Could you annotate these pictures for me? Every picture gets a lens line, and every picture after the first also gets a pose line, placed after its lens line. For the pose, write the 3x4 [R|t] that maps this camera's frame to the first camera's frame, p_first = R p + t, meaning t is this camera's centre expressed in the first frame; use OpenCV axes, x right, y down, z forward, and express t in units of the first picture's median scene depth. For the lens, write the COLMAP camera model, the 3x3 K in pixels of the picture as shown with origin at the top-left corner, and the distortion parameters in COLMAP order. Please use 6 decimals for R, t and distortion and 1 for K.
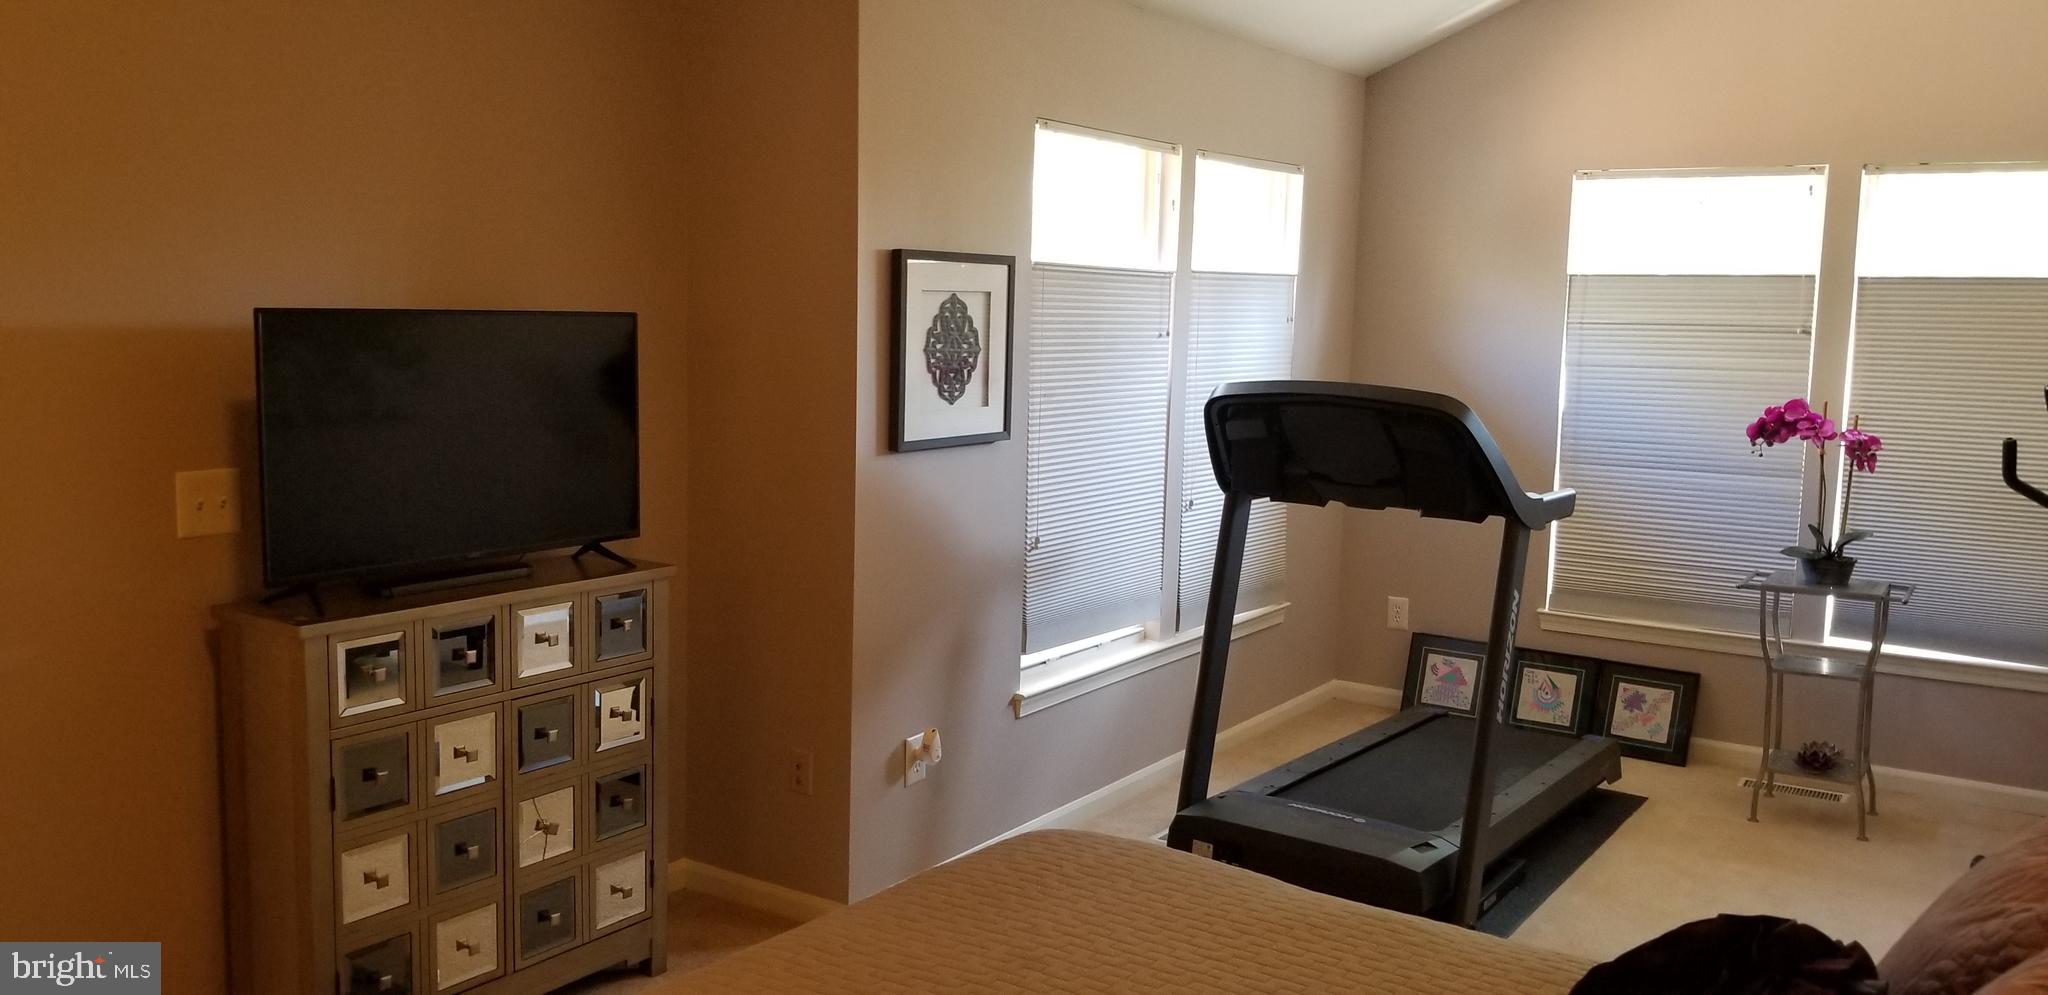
lens RADIAL K [[1599.7, 0, 1015.1], [0, 1599.7, 493.9], [0, 0, 1]] dist [0.085386, -0.157847]
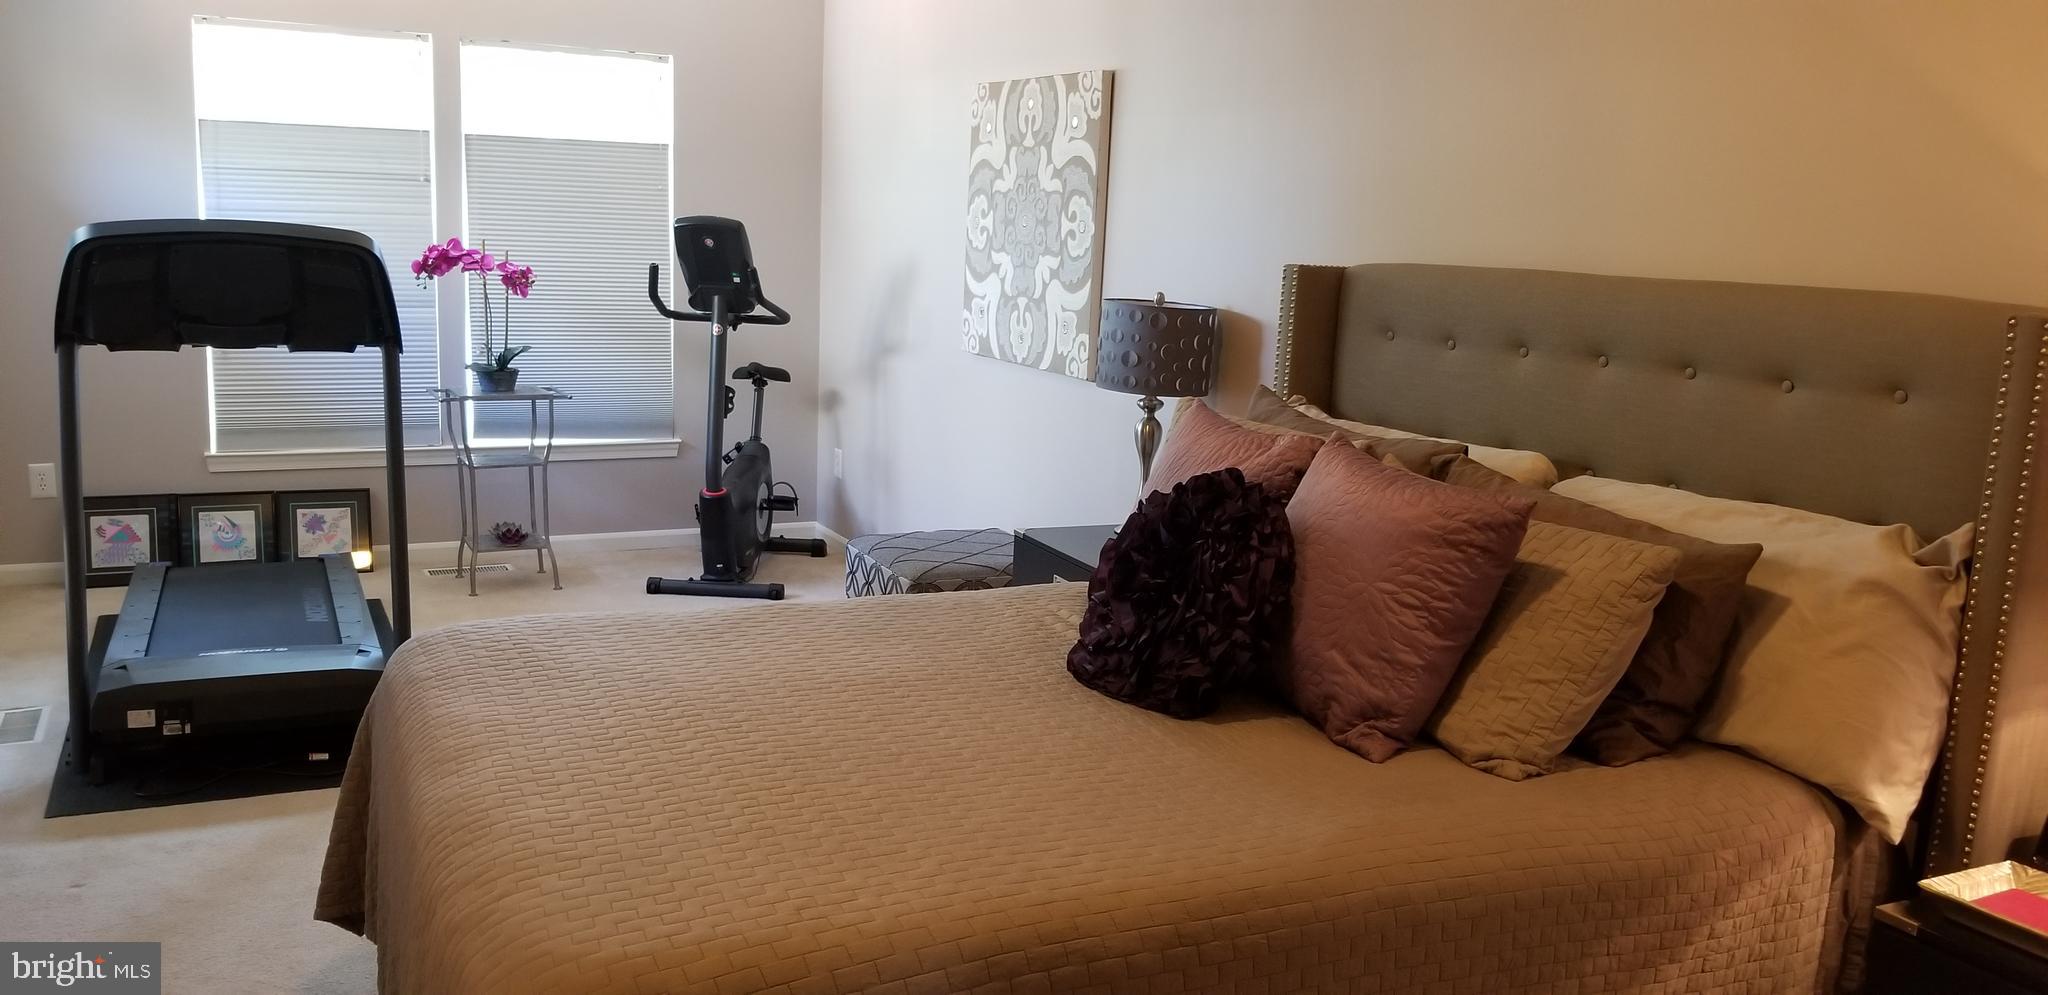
lens RADIAL K [[1599.7, 0, 1020.0], [0, 1599.7, 496.9], [0, 0, 1]] dist [0.085386, -0.157847]
pose [[0.492237, -0.153714, 0.856782, -0.330987], [0.076976, 0.988115, 0.133052, 0.003289], [-0.867051, 0.000458, 0.498219, 0.055182]]
